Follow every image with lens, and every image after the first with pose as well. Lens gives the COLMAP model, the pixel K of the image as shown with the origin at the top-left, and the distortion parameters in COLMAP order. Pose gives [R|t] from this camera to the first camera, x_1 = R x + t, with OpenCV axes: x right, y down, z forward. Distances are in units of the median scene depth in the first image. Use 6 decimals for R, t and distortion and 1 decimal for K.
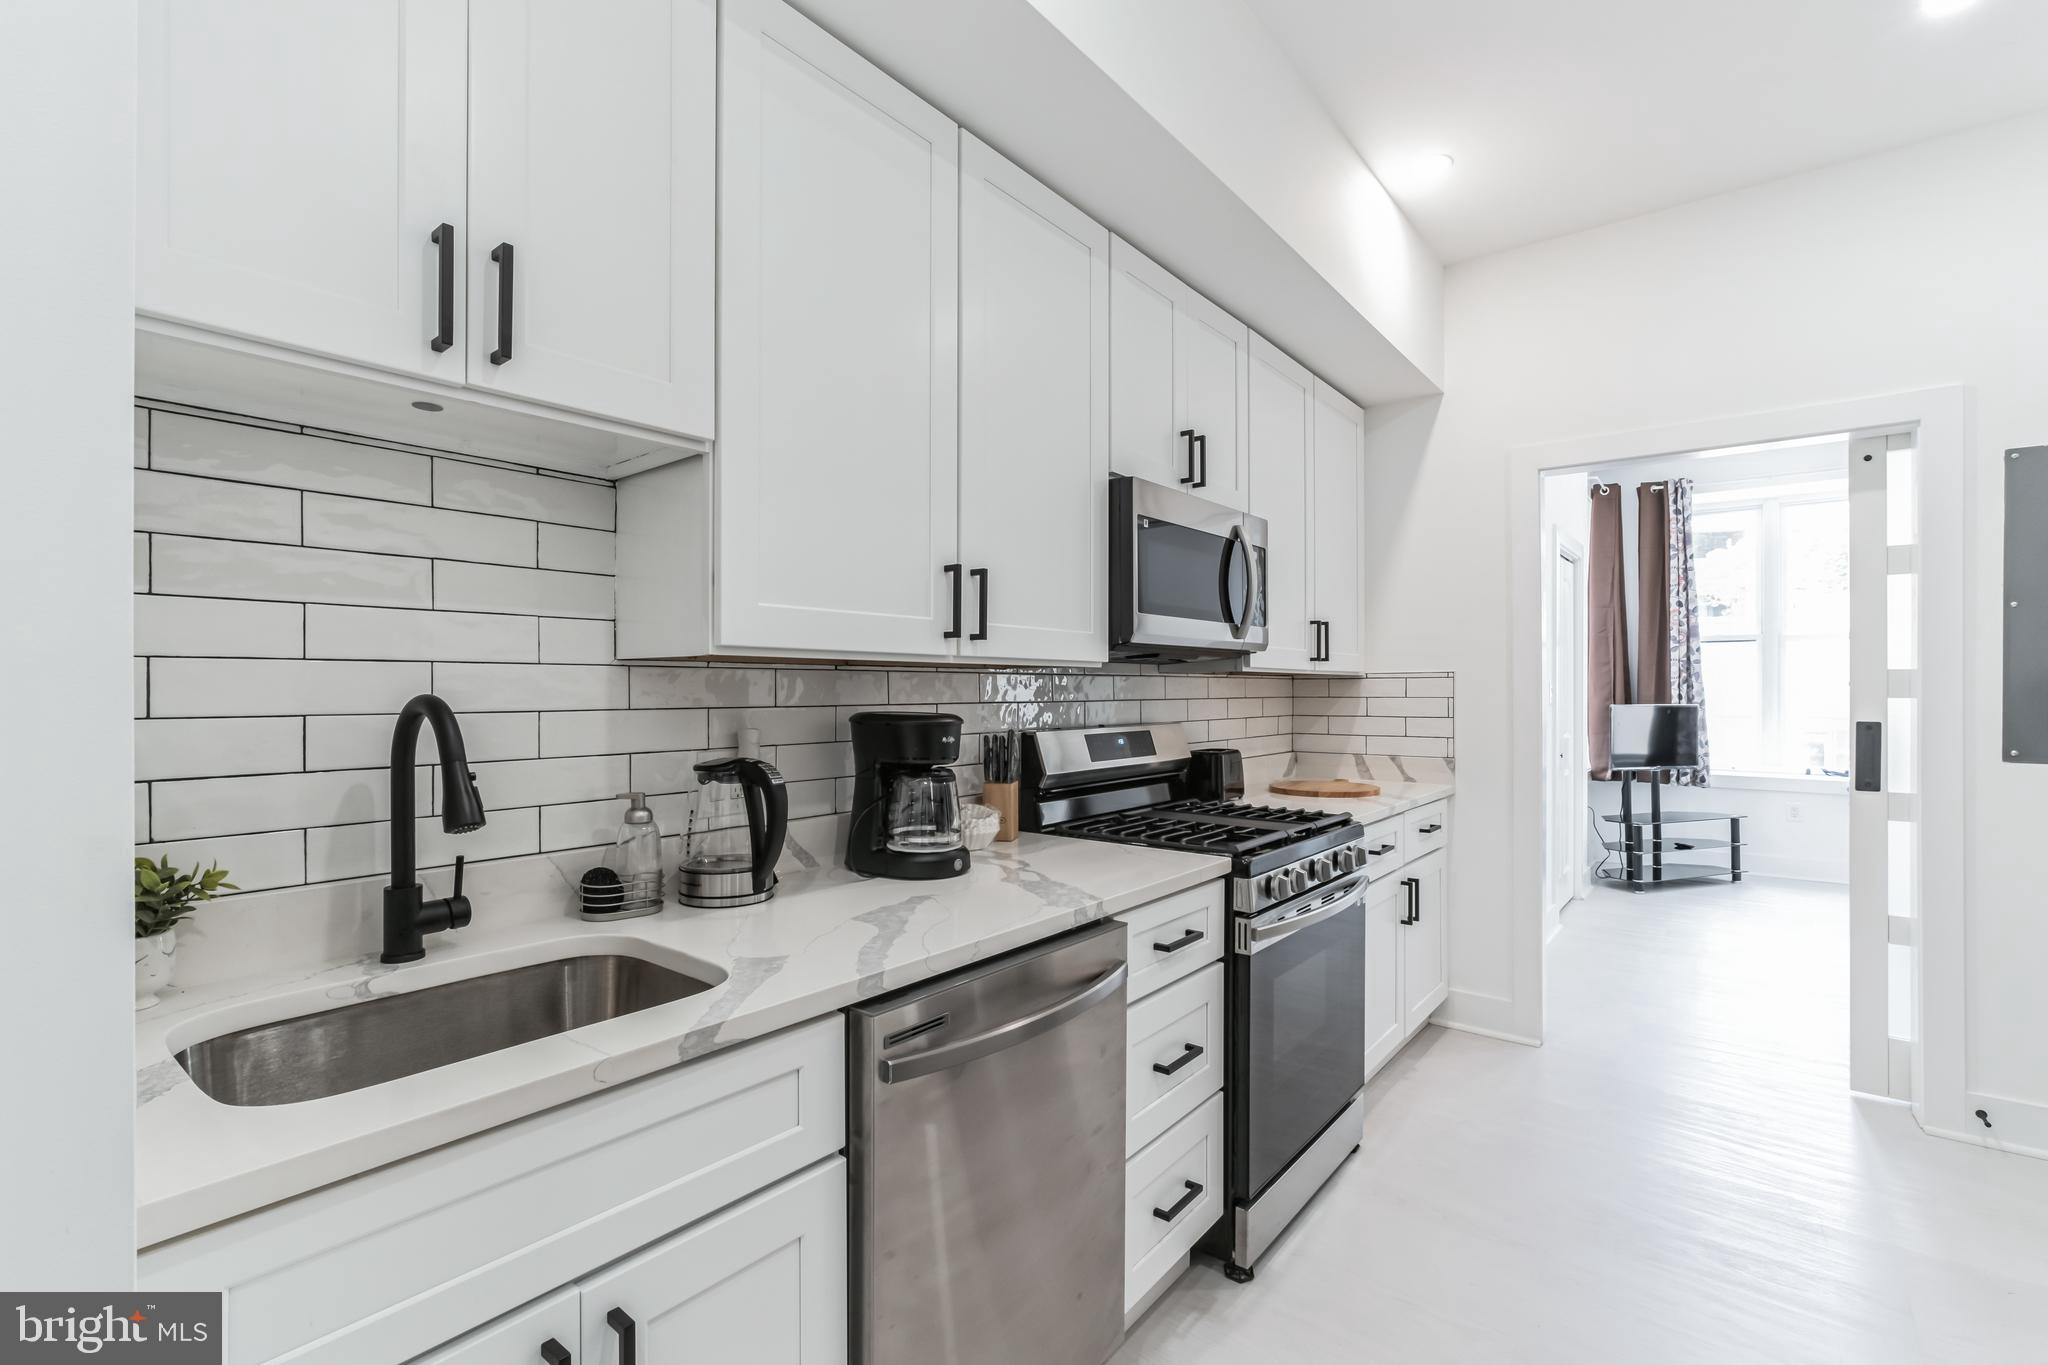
lens RADIAL K [[956.0, 0, 1022.8], [0, 956.0, 683.0], [0, 0, 1]] dist [-0.004312, -0.000094]
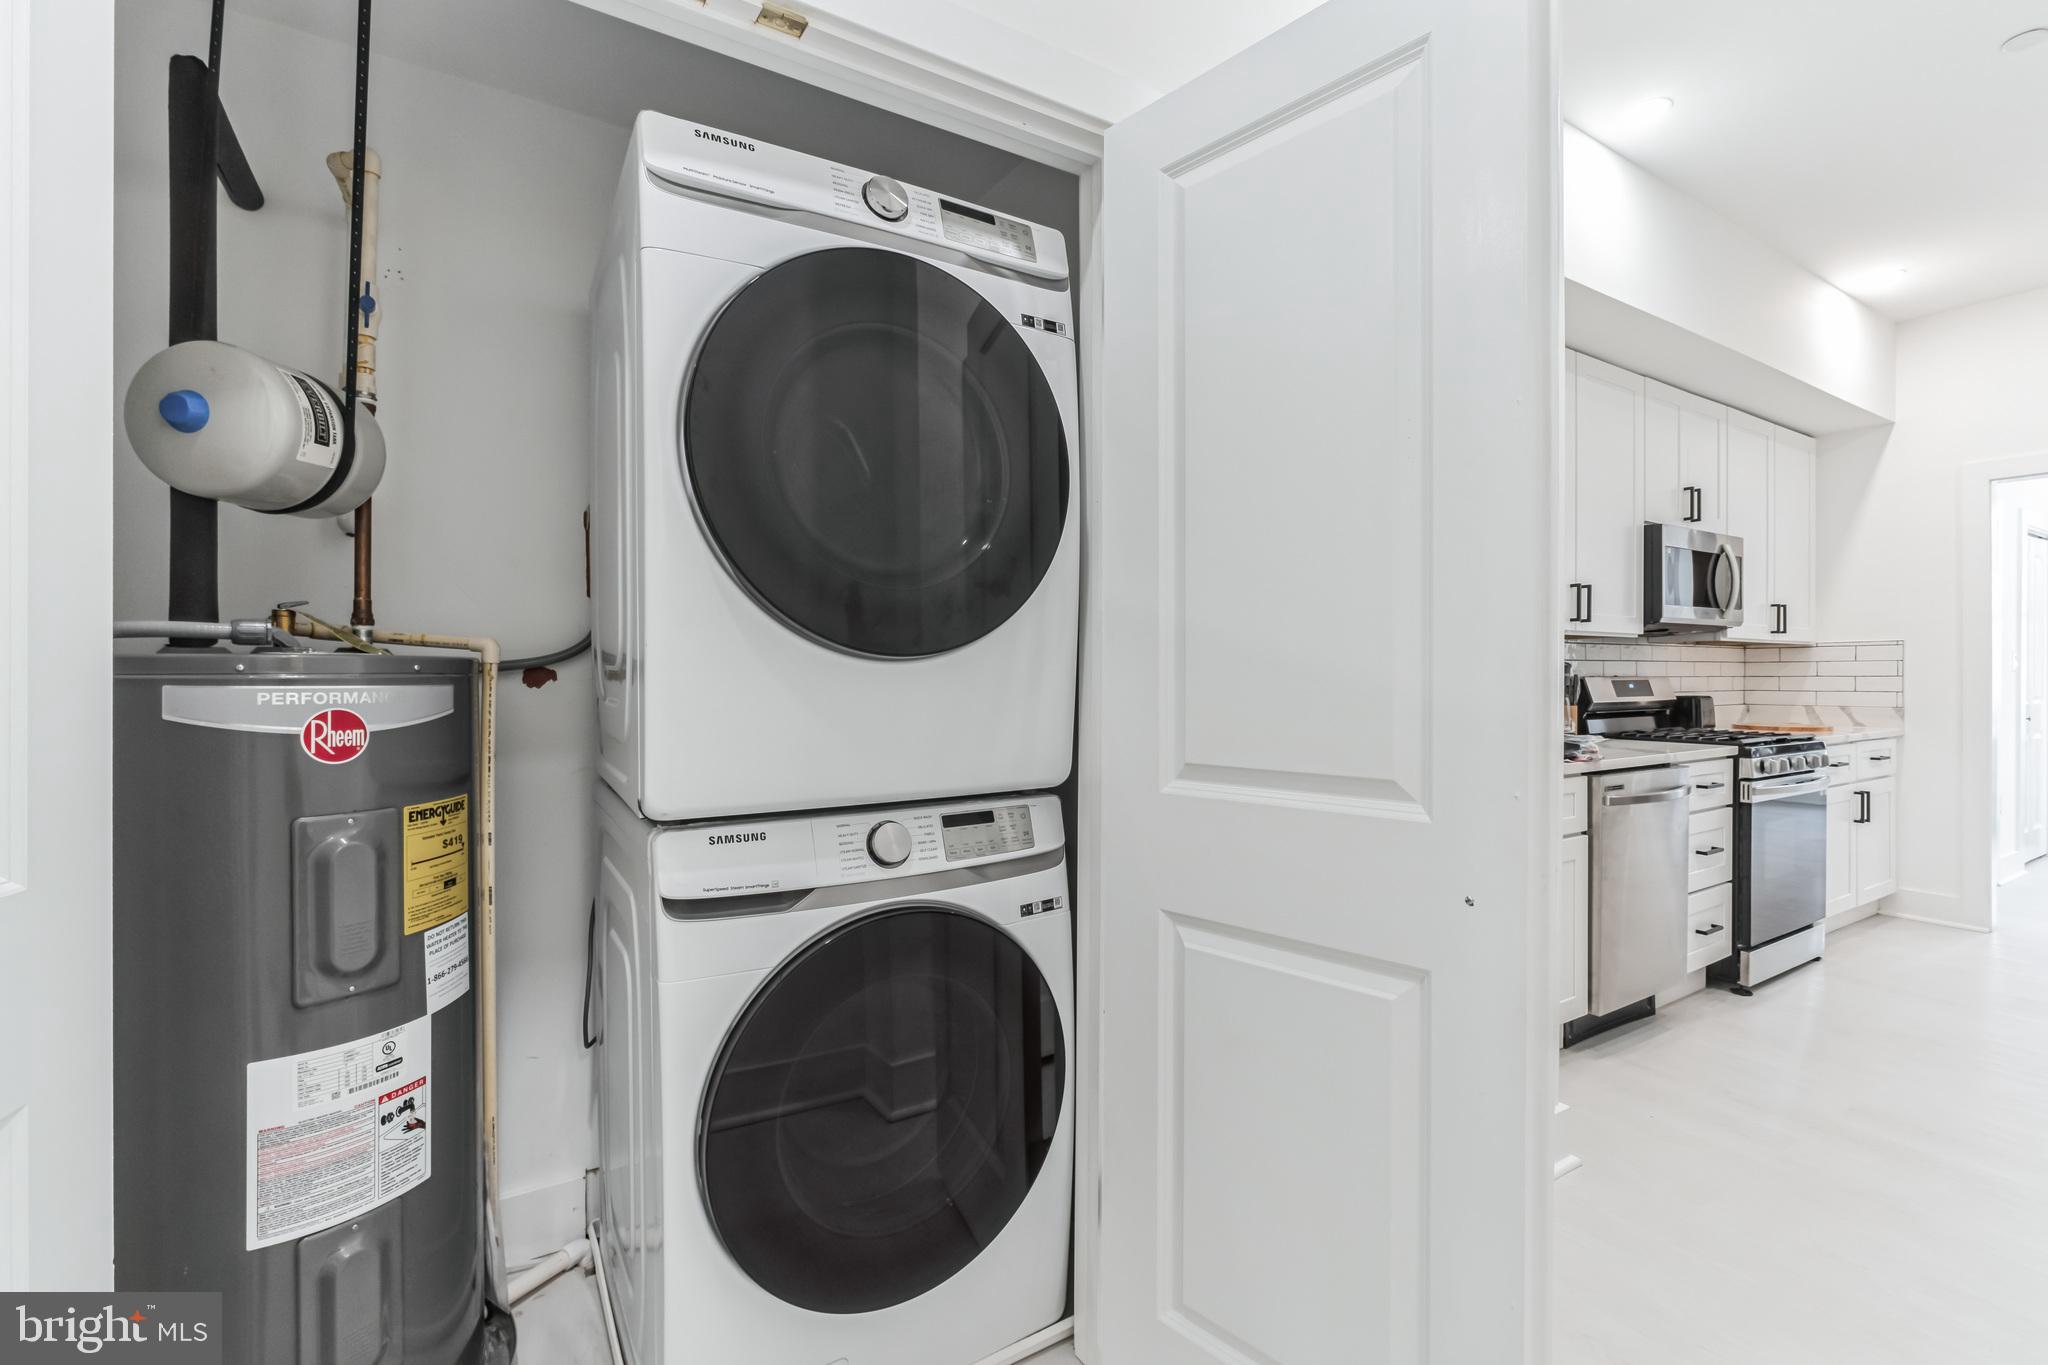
lens RADIAL K [[888.6, 0, 1025.0], [0, 888.6, 681.7], [0, 0, 1]] dist [-0.002142, 0.000137]
pose [[0.937625, -0.000620, -0.347647, -0.309402], [0.005516, 0.999899, 0.013092, 0.028367], [0.347604, -0.014193, 0.937534, -0.676944]]
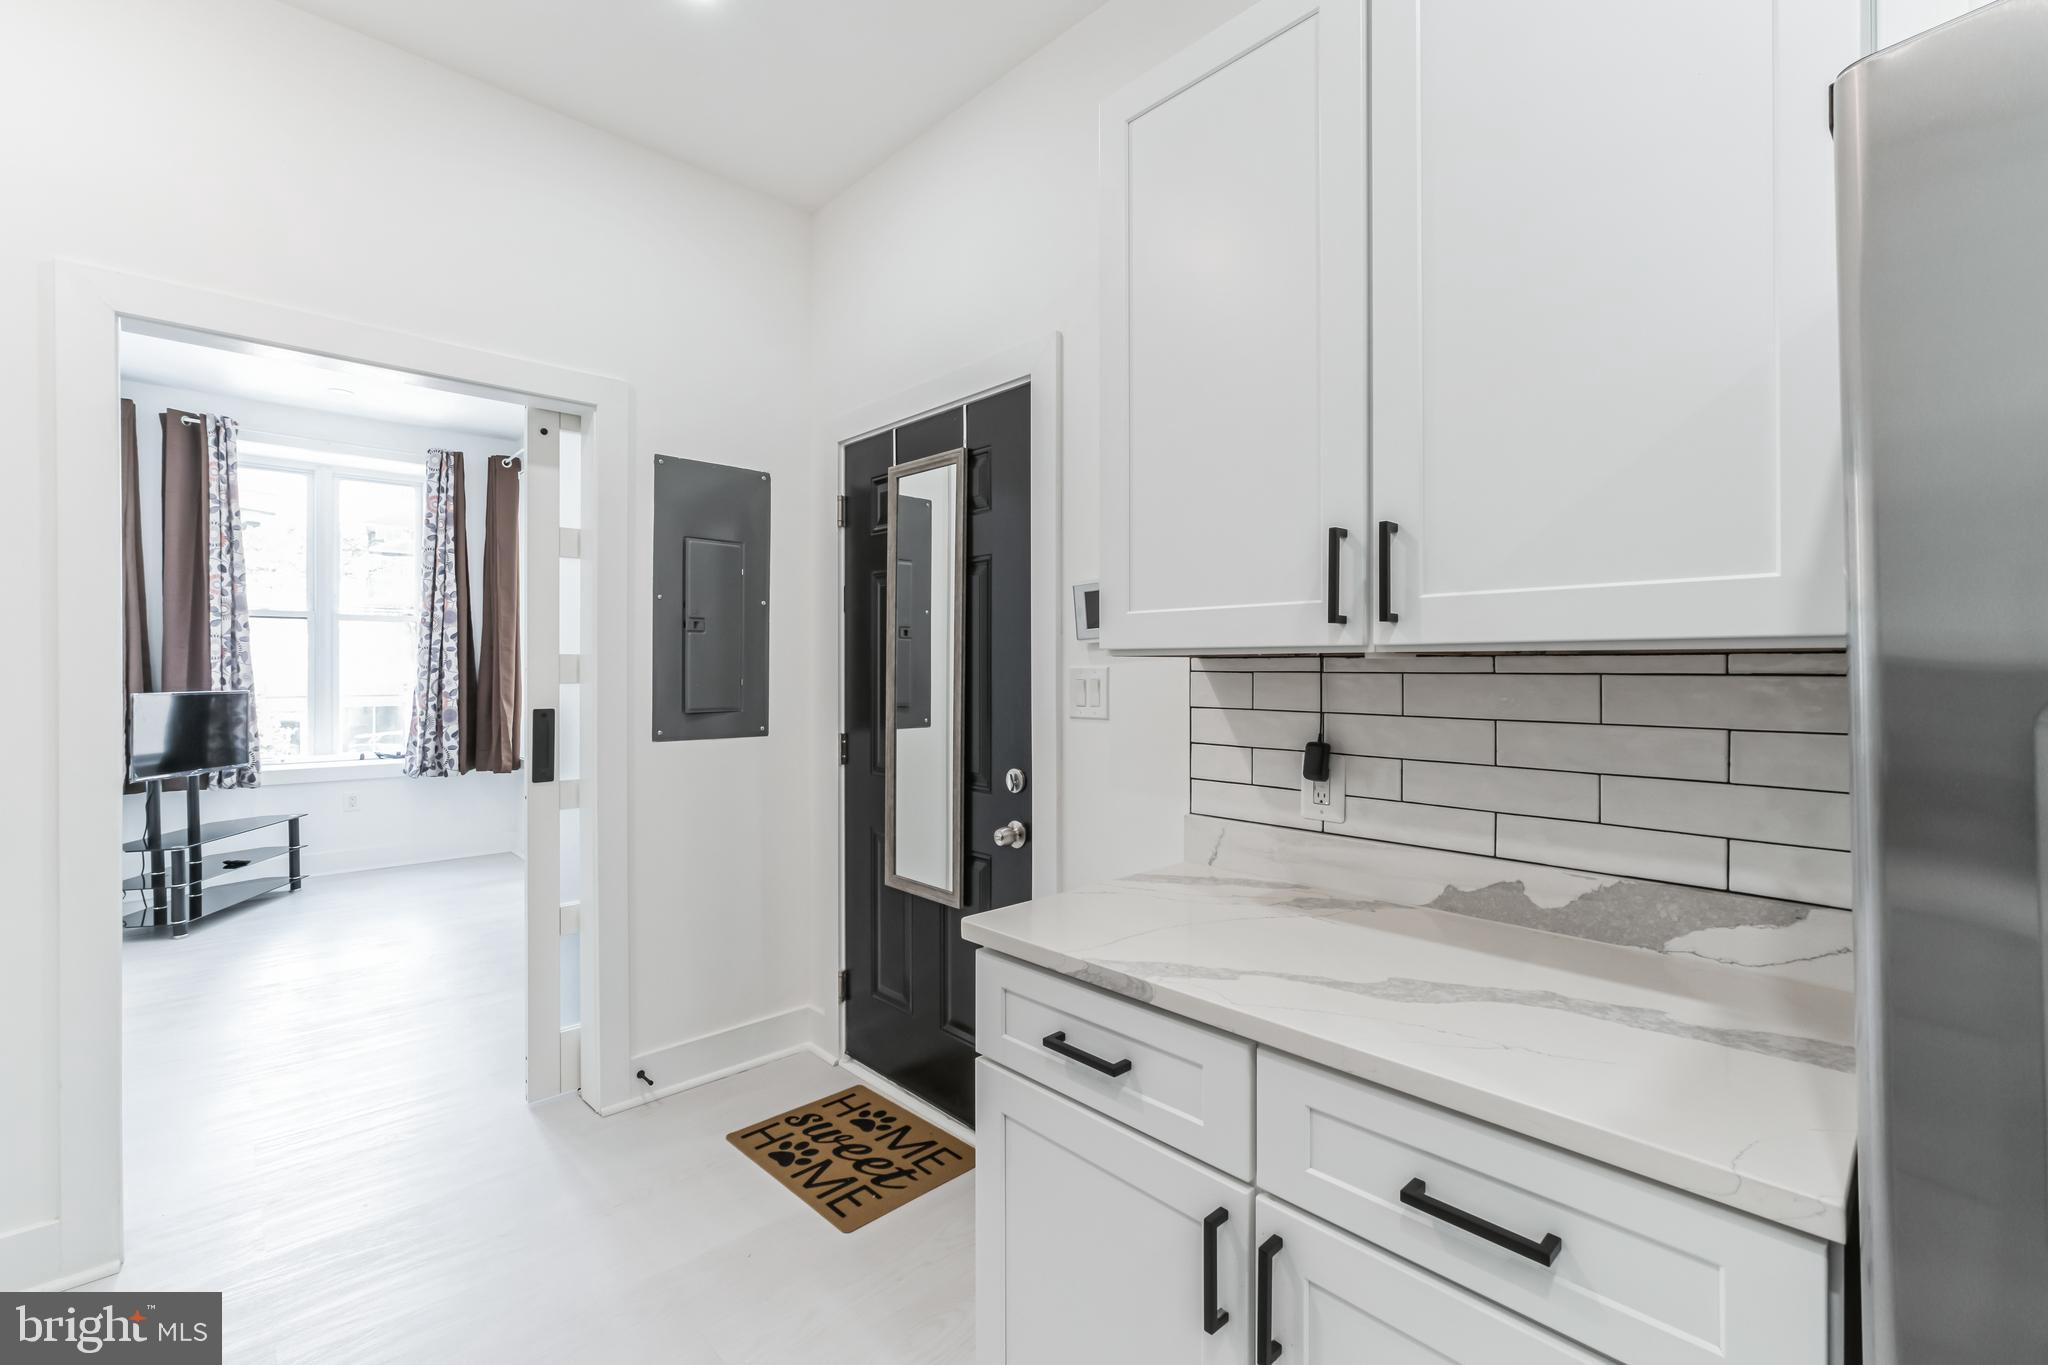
lens RADIAL K [[888.6, 0, 1025.2], [0, 888.6, 670.0], [0, 0, 1]] dist [-0.002142, 0.000137]
pose [[0.161729, -0.001402, 0.986834, 0.045591], [-0.006573, 0.999975, 0.002498, -0.001816], [-0.986813, -0.006891, 0.161716, 0.193199]]
